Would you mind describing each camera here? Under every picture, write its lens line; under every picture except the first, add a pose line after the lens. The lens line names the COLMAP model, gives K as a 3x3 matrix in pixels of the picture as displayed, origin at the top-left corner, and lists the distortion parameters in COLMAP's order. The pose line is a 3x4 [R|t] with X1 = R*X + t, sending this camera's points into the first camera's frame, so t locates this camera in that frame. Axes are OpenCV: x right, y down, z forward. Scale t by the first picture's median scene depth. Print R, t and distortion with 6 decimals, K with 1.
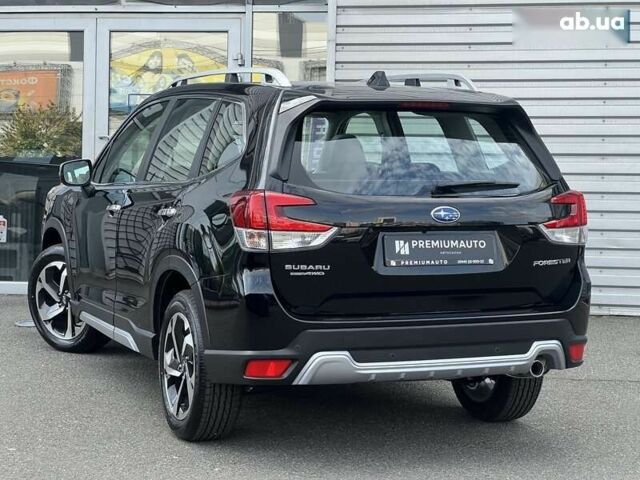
lens RADIAL K [[1420.8, 0, 320.0], [0, 1420.8, 240.0], [0, 0, 1]] dist [-0.251347, 6.798207]
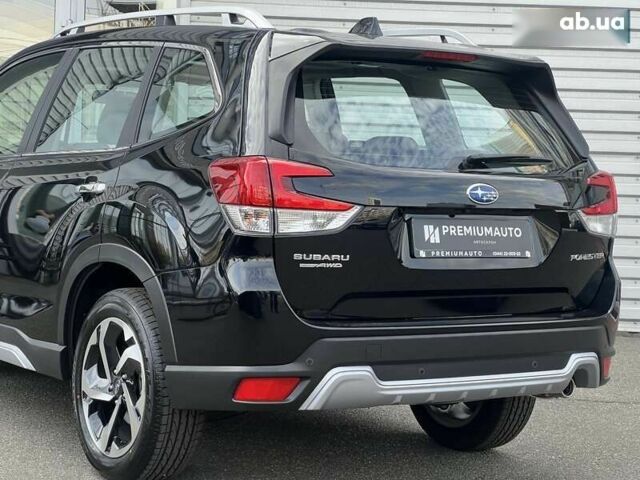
lens RADIAL K [[1420.8, 0, 320.0], [0, 1420.8, 240.0], [0, 0, 1]] dist [-0.251347, 6.798207]
pose [[0.976987, 0.014273, 0.212823, -0.167078], [-0.011703, 0.999843, -0.013332, 0.019420], [-0.212979, 0.010535, 0.977000, 0.239941]]
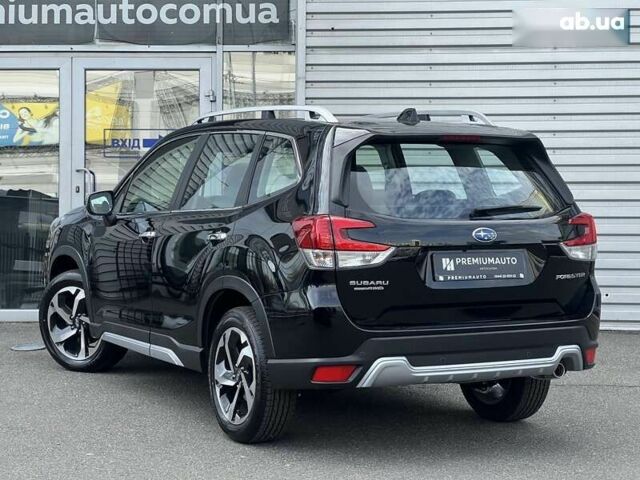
lens RADIAL K [[1420.8, 0, 320.0], [0, 1420.8, 240.0], [0, 0, 1]] dist [-0.251347, 6.798207]
pose [[0.994875, -0.012309, 0.100357, -0.154334], [0.014559, 0.999658, -0.021717, 0.008815], [-0.100056, 0.023066, 0.994714, -0.113674]]
